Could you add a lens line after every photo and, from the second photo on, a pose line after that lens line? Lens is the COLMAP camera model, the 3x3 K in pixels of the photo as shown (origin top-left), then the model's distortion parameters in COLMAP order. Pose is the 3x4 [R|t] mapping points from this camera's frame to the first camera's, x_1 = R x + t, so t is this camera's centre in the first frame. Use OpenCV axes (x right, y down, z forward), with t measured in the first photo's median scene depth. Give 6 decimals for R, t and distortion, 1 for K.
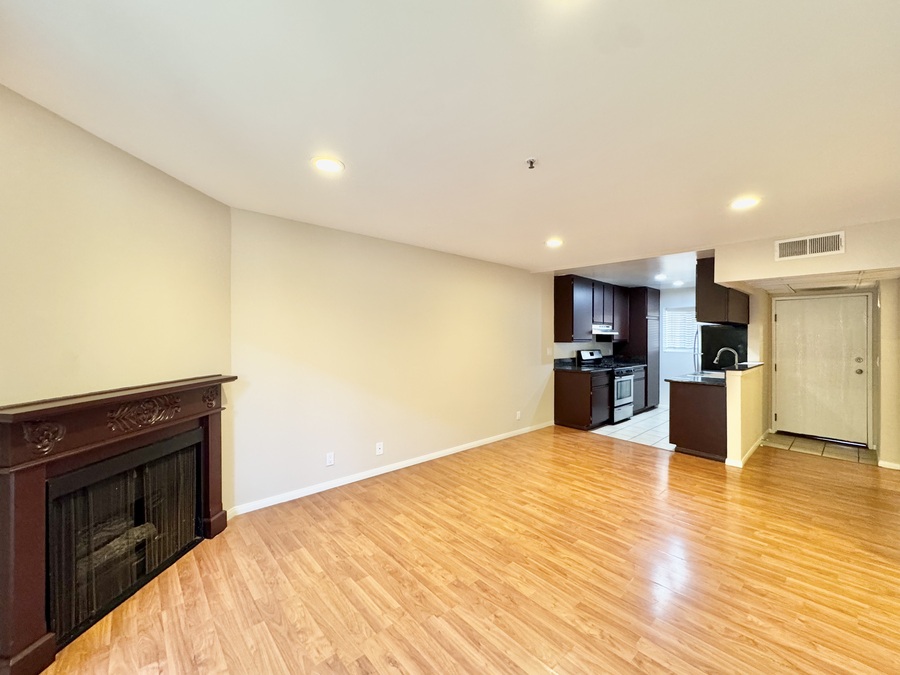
lens RADIAL K [[358.7, 0, 448.5], [0, 358.7, 339.7], [0, 0, 1]] dist [-0.004502, -0.000266]
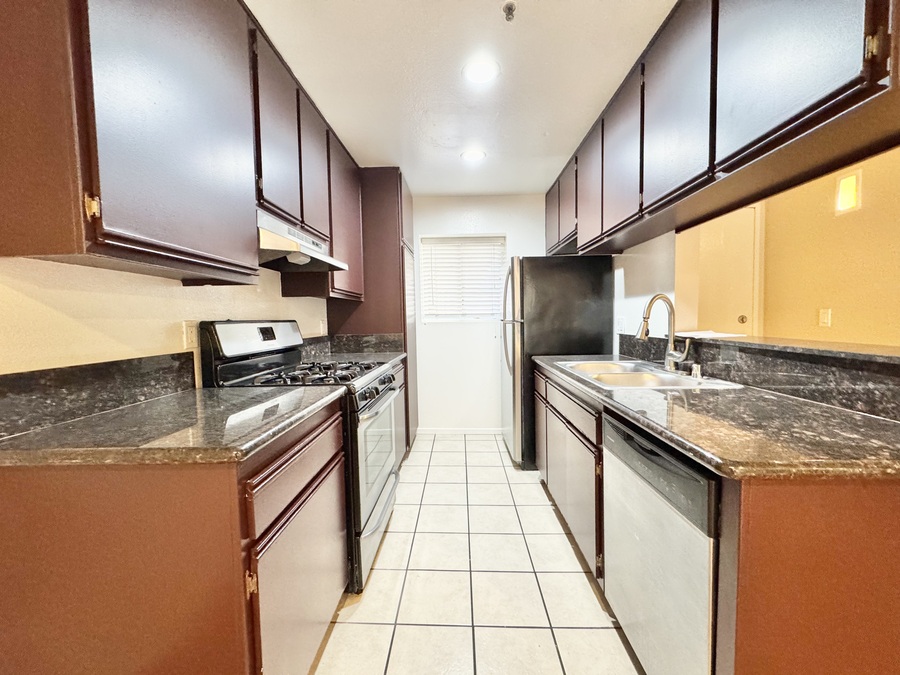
lens RADIAL K [[358.7, 0, 448.7], [0, 358.7, 338.8], [0, 0, 1]] dist [-0.004502, -0.000266]
pose [[0.694017, -0.059899, 0.717463, 0.547465], [0.027721, 0.998017, 0.056506, 0.058946], [-0.719425, -0.019328, 0.694301, 1.294144]]
